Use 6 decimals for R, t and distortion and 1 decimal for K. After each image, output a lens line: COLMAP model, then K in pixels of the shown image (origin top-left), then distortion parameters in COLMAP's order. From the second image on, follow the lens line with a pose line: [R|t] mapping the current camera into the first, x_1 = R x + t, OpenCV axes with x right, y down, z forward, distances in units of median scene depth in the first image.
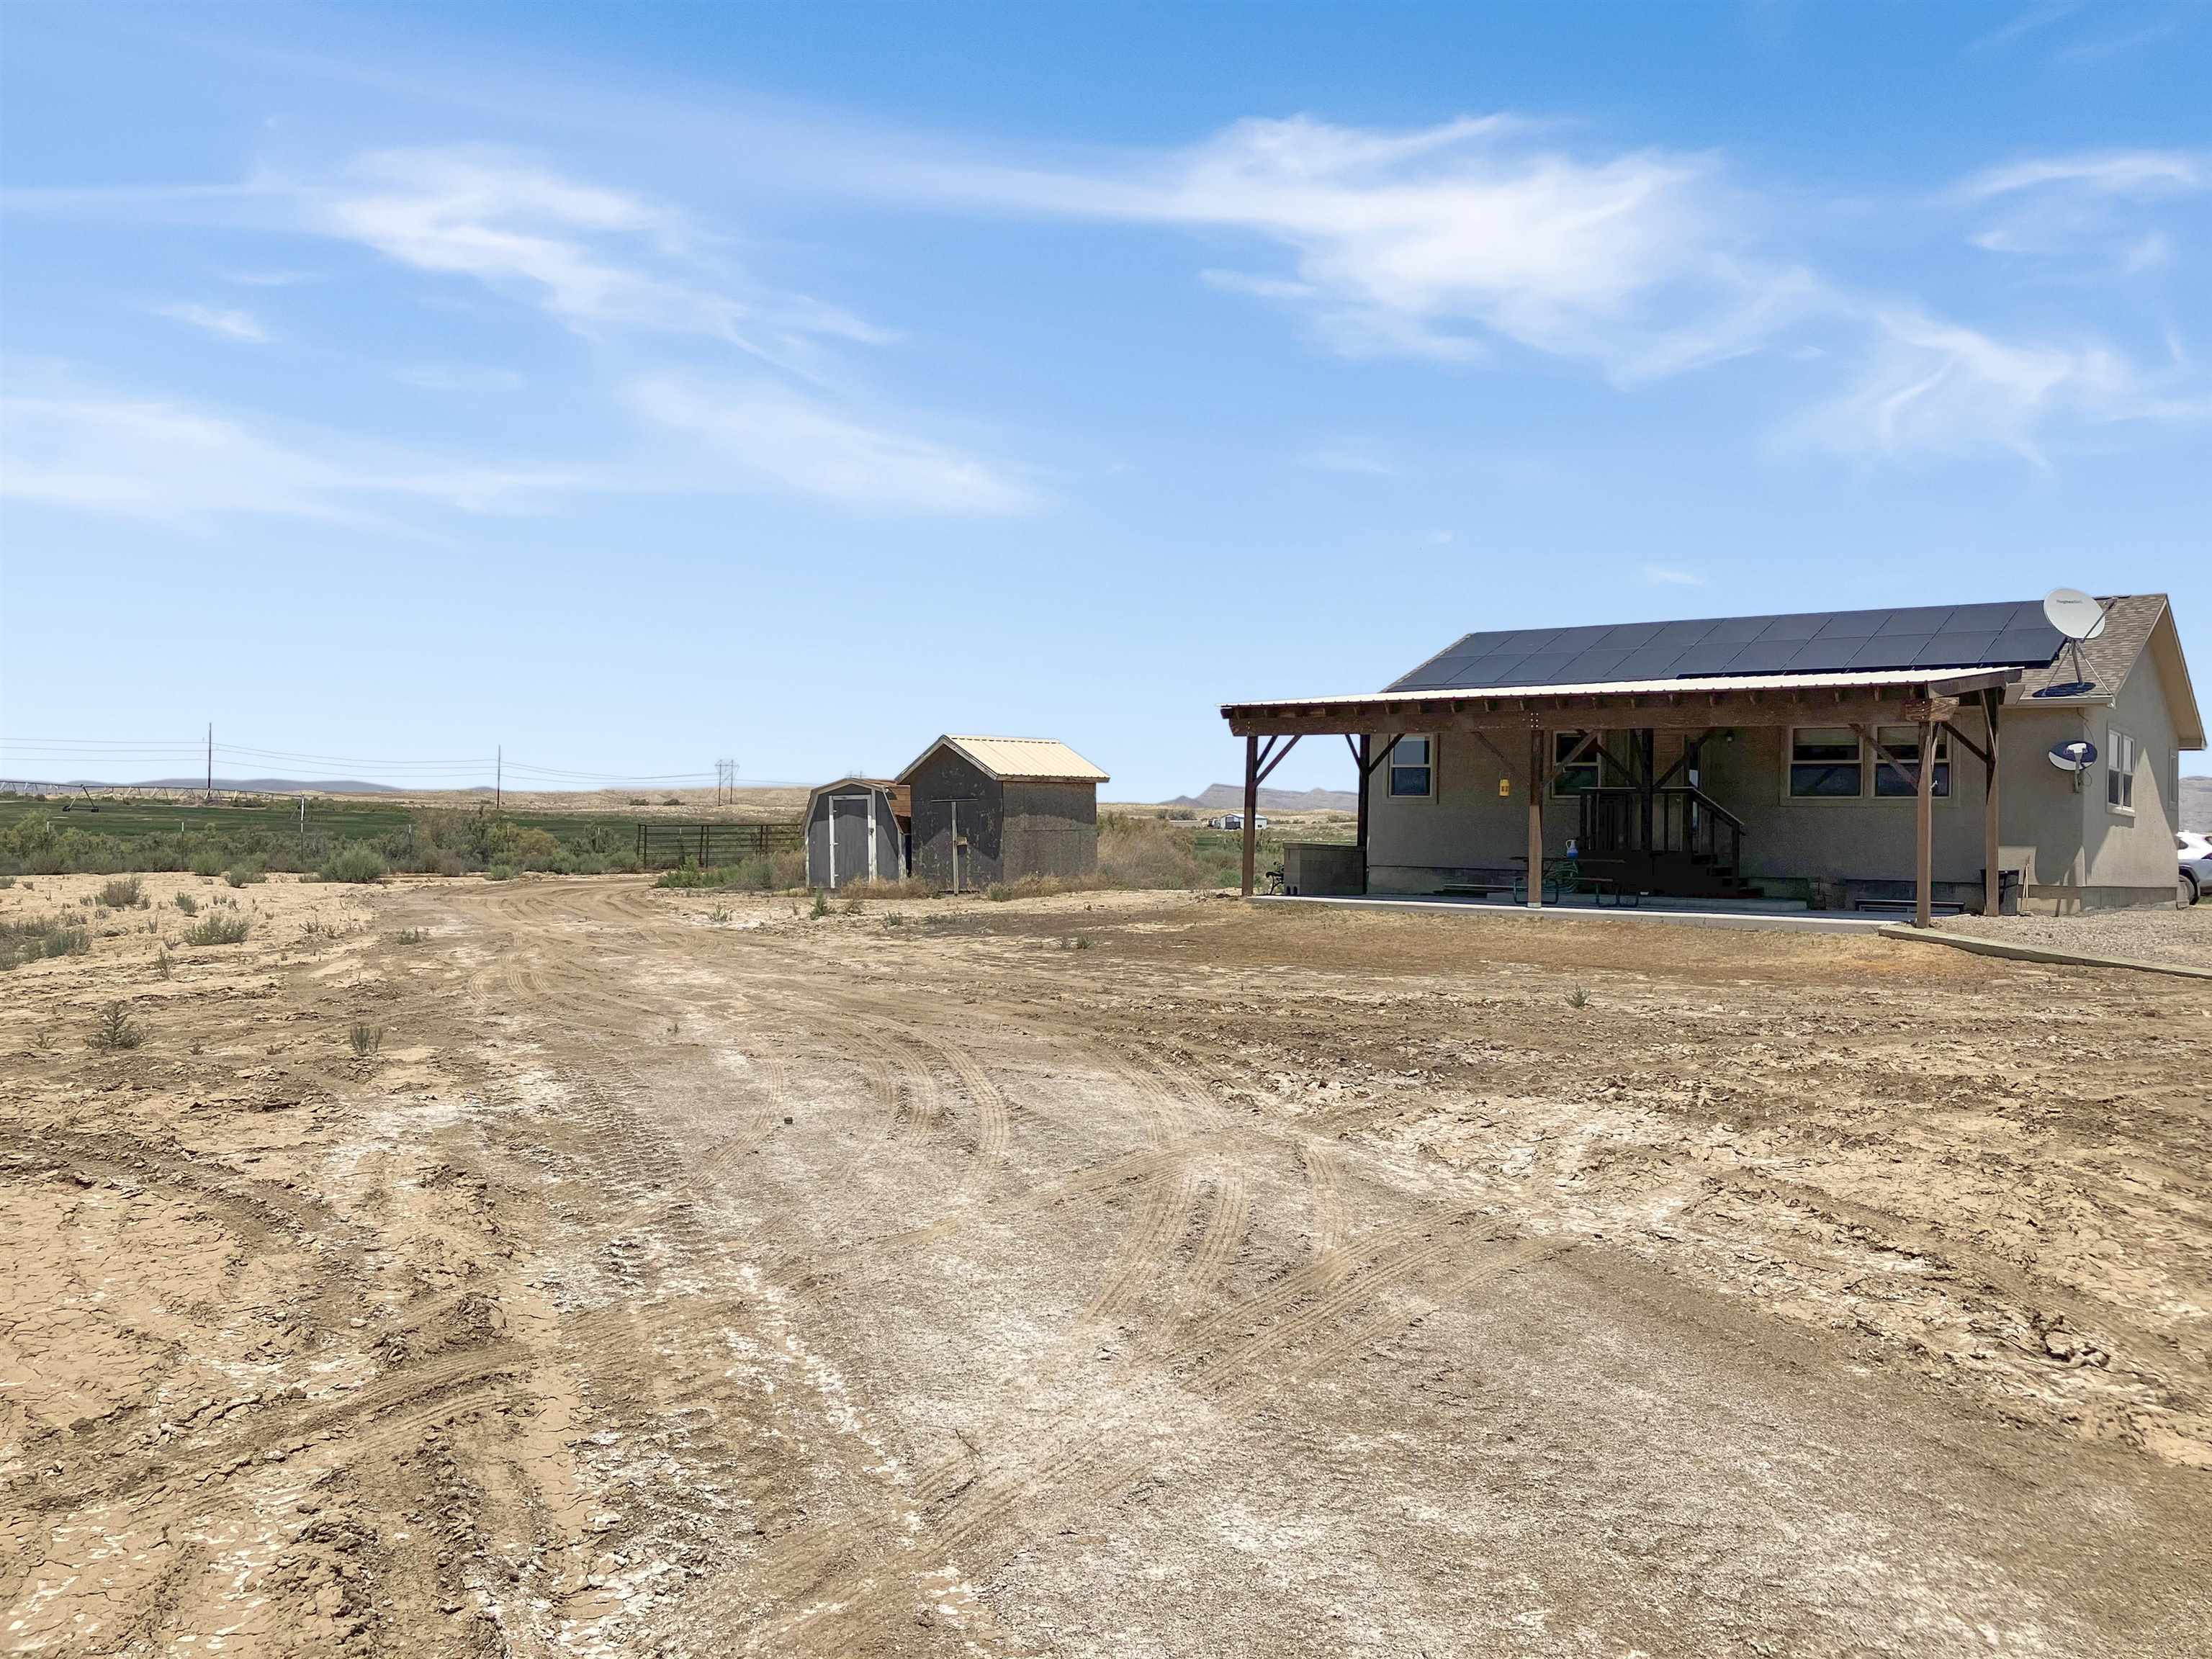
lens RADIAL K [[1790.2, 0, 1106.0], [0, 1790.2, 829.5], [0, 0, 1]] dist [0.031376, -0.003392]
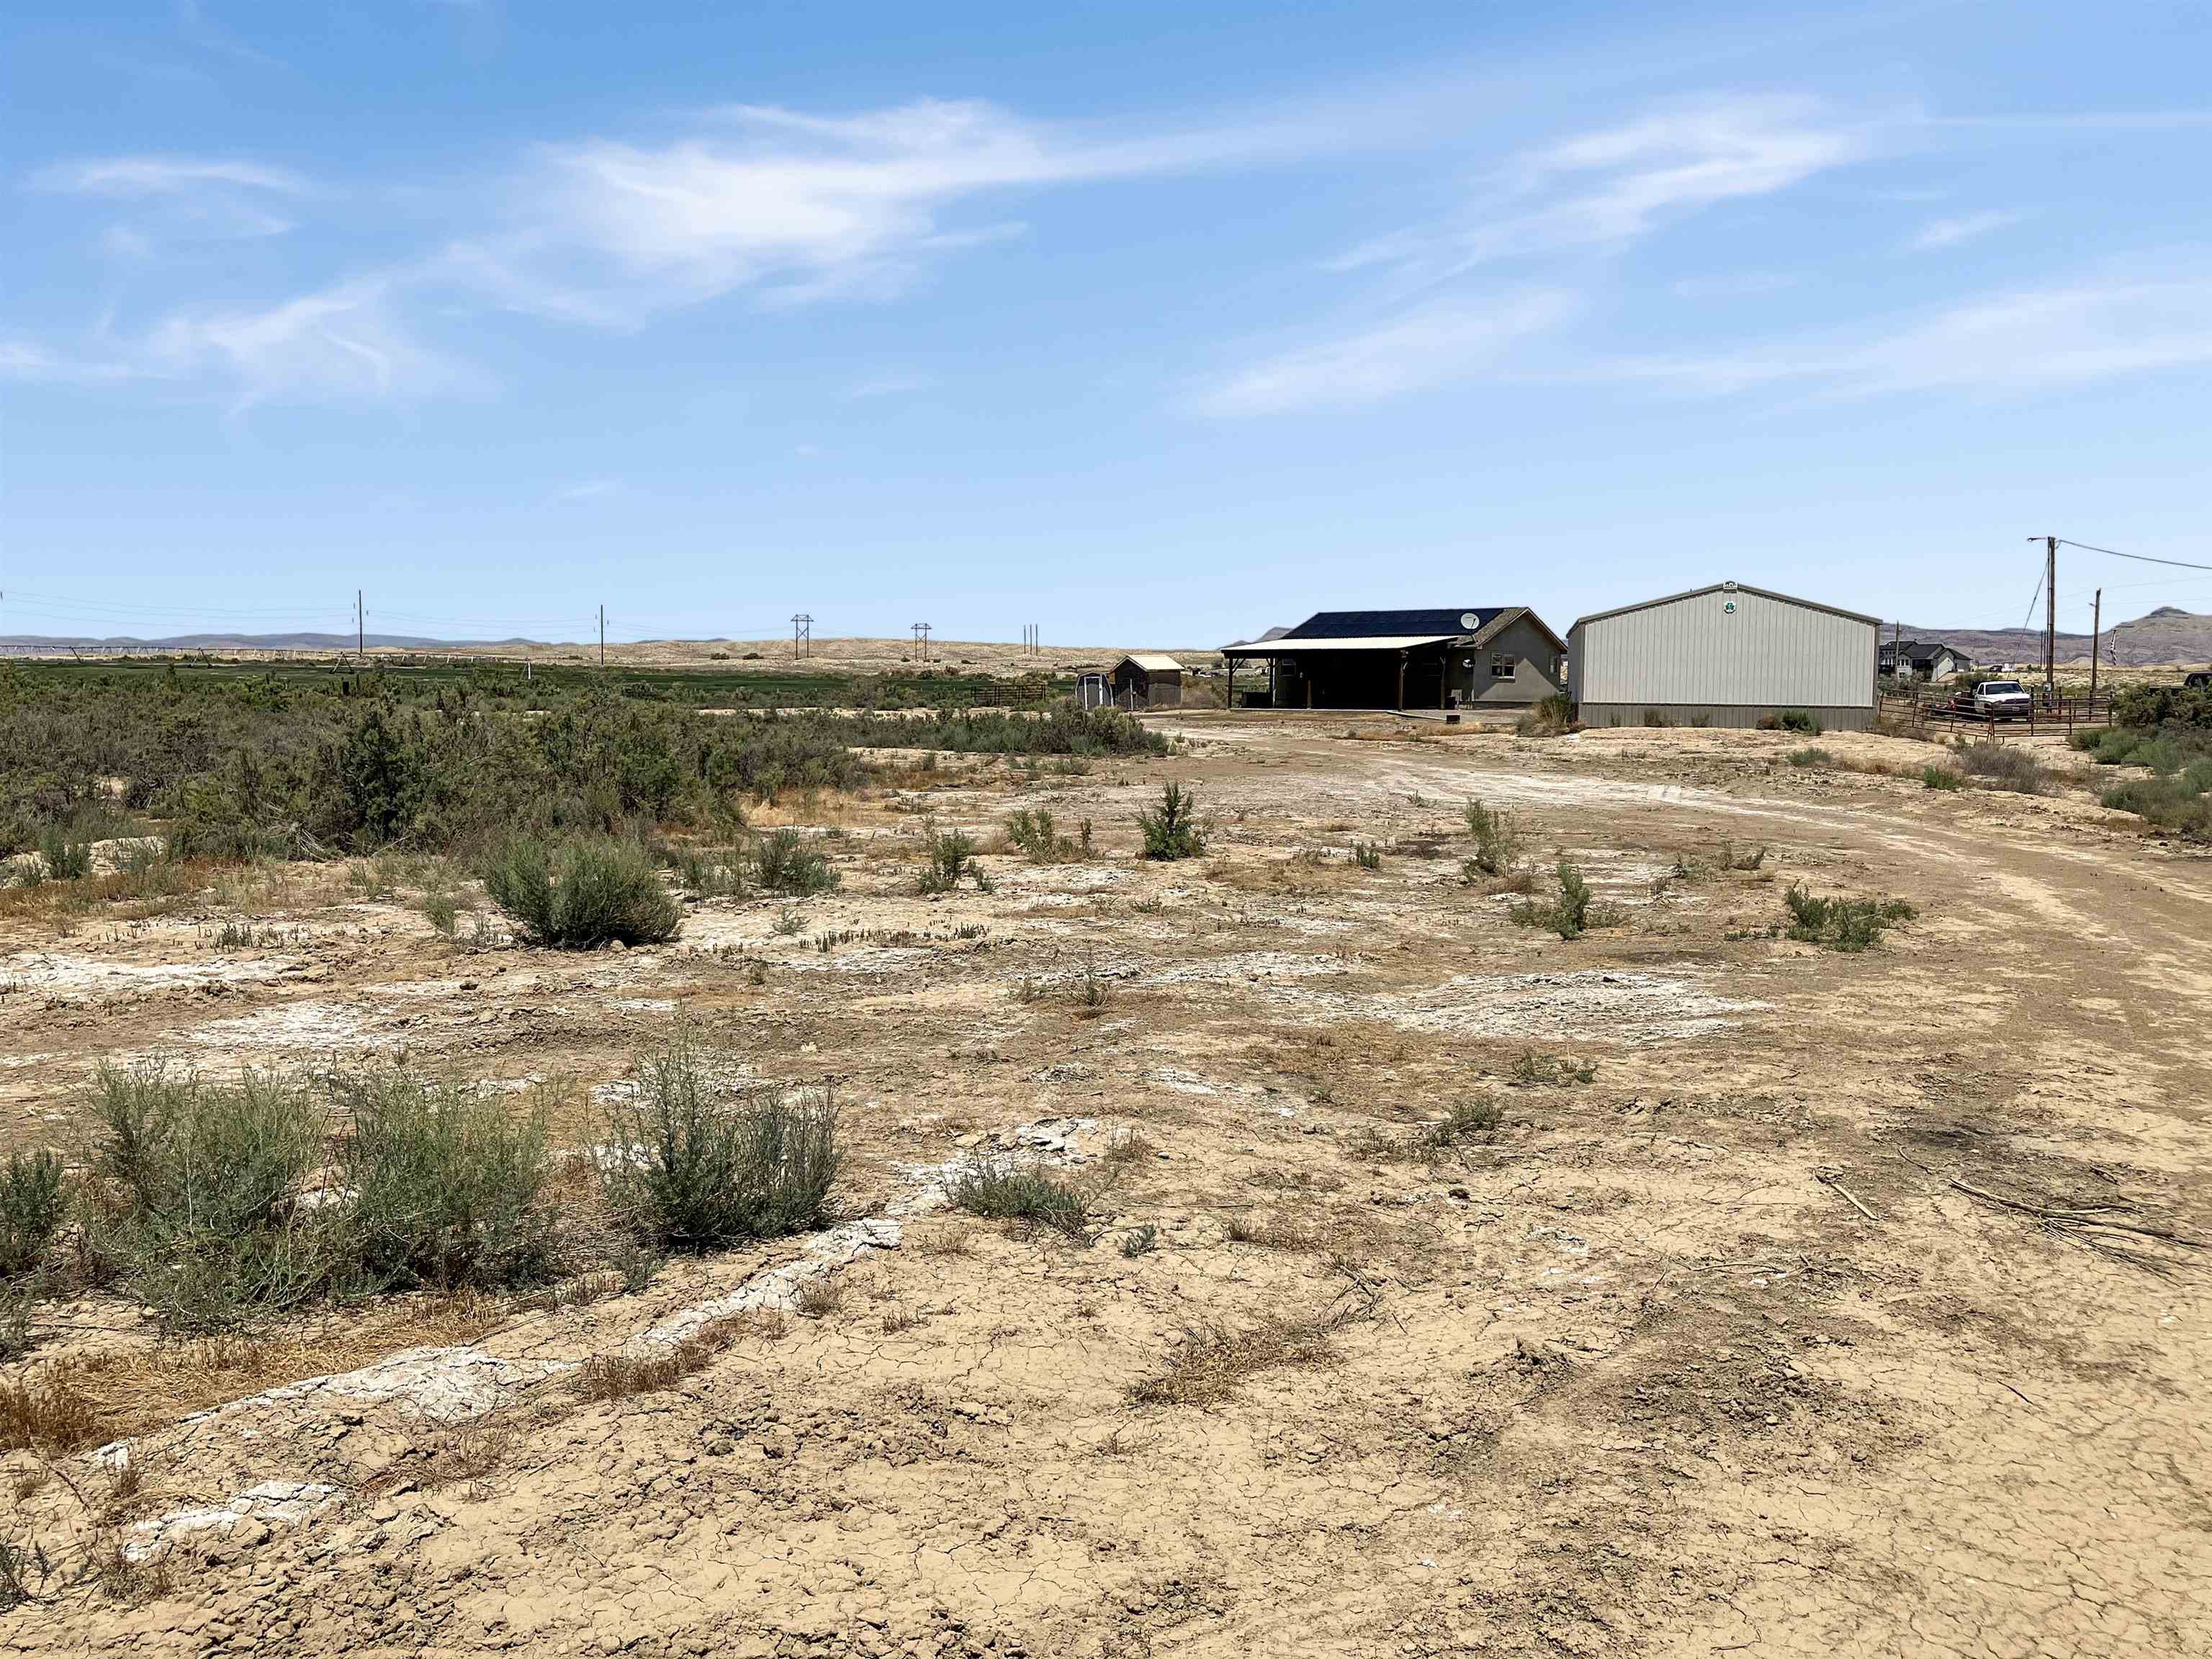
lens RADIAL K [[1790.2, 0, 1106.0], [0, 1790.2, 829.5], [0, 0, 1]] dist [0.031376, -0.003392]
pose [[0.999249, -0.011248, -0.037080, -0.021888], [0.014358, 0.996302, 0.084709, -0.018797], [0.035990, -0.085178, 0.995716, -1.868343]]
